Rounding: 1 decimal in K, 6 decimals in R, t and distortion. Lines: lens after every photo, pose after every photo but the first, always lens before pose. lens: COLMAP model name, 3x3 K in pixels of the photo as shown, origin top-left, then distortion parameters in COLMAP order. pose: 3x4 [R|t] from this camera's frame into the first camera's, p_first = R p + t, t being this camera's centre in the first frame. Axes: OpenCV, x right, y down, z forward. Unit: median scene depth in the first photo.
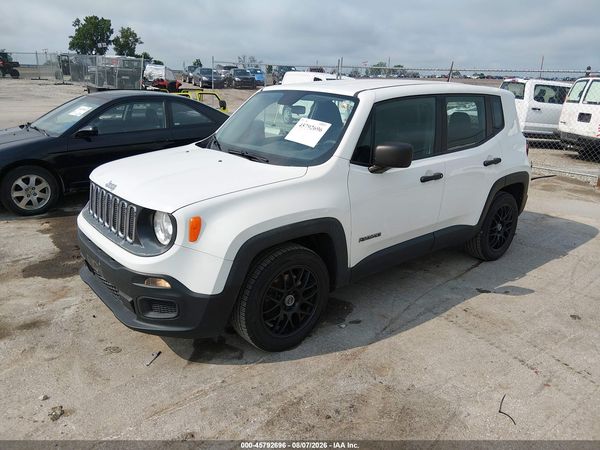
lens RADIAL K [[466.6, 0, 300.0], [0, 466.6, 225.0], [0, 0, 1]] dist [0.038834, -0.077326]
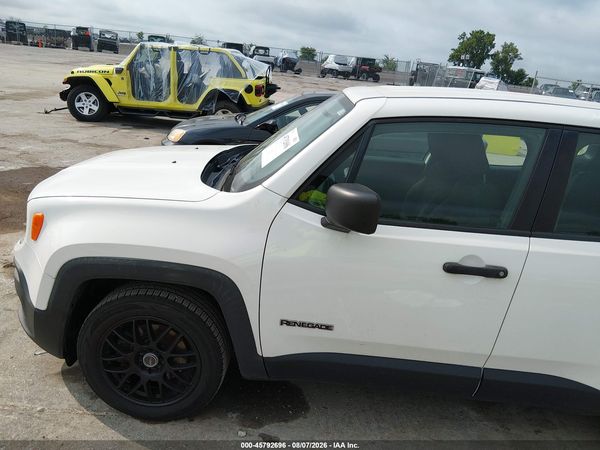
lens RADIAL K [[466.6, 0, 300.0], [0, 466.6, 225.0], [0, 0, 1]] dist [0.038834, -0.077326]
pose [[0.743152, 0.268650, -0.612824, 0.078443], [-0.285418, 0.955633, 0.072814, -0.023222], [0.605196, 0.120800, 0.786858, 0.076844]]
